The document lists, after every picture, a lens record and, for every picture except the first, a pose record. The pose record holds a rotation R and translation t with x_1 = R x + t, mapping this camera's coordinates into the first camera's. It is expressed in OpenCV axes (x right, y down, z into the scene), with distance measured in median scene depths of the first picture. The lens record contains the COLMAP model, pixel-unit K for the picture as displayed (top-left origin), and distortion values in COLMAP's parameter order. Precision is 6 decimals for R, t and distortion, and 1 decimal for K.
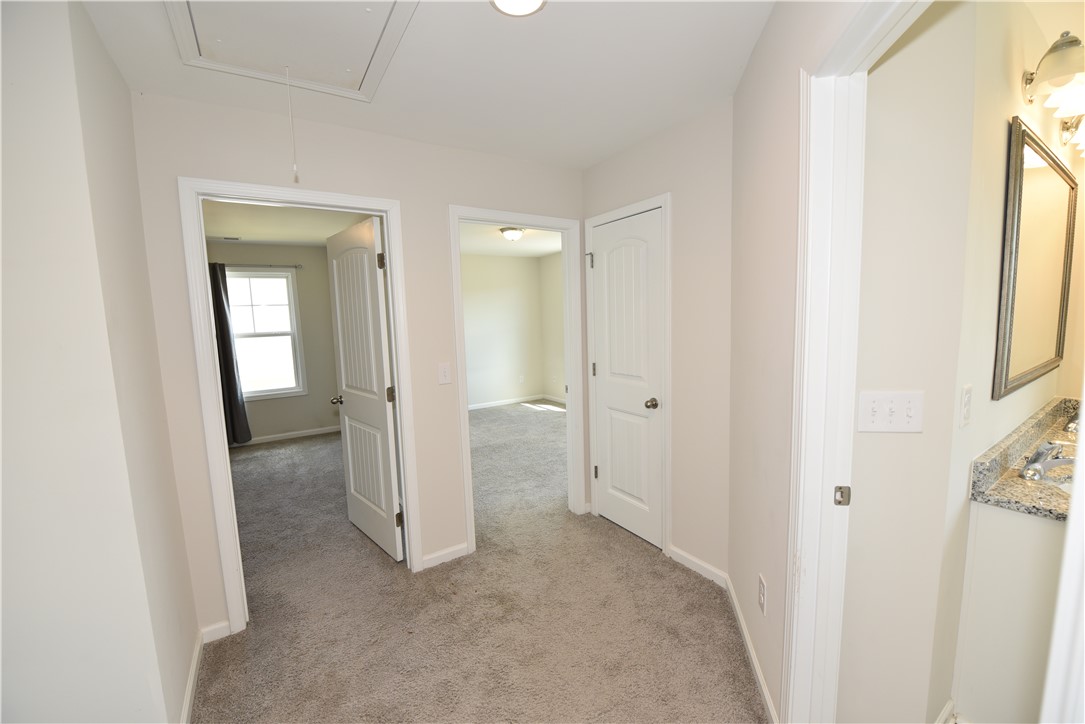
lens RADIAL K [[430.9, 0, 544.1], [0, 430.9, 363.4], [0, 0, 1]] dist [-0.017691, -0.001438]
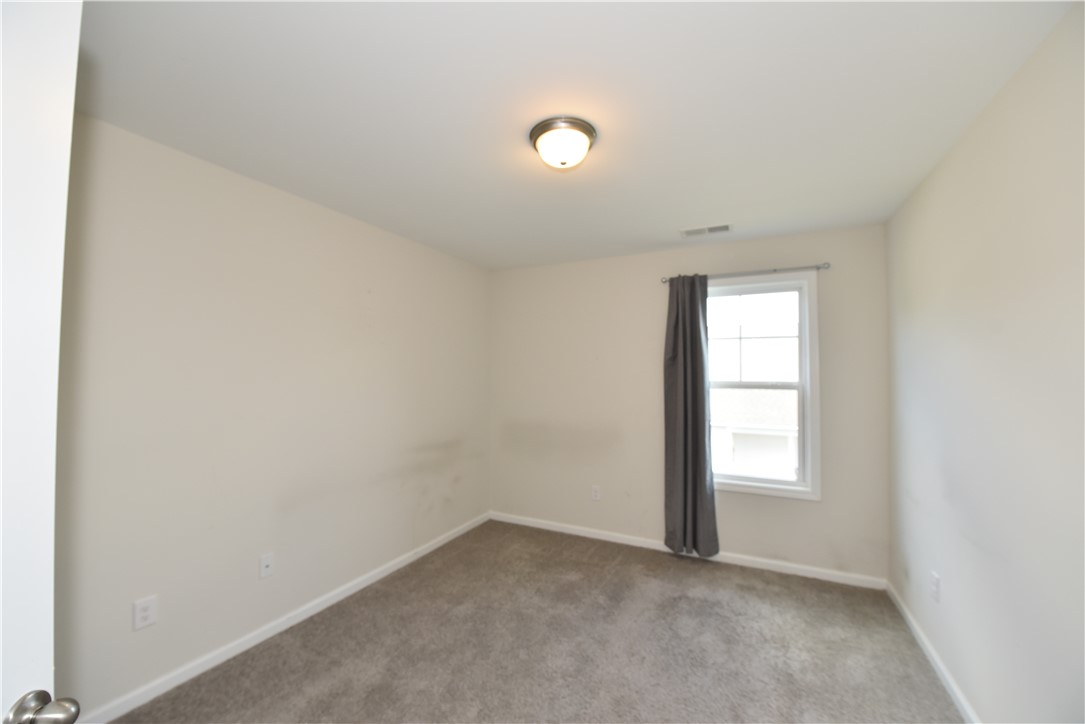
lens RADIAL K [[437.8, 0, 542.5], [0, 437.8, 362.0], [0, 0, 1]] dist [-0.018473, -0.000231]
pose [[0.525585, 0.013475, -0.850635, -0.293731], [-0.119689, 0.991101, -0.058253, -0.029091], [0.842280, 0.132428, 0.522520, 0.429844]]
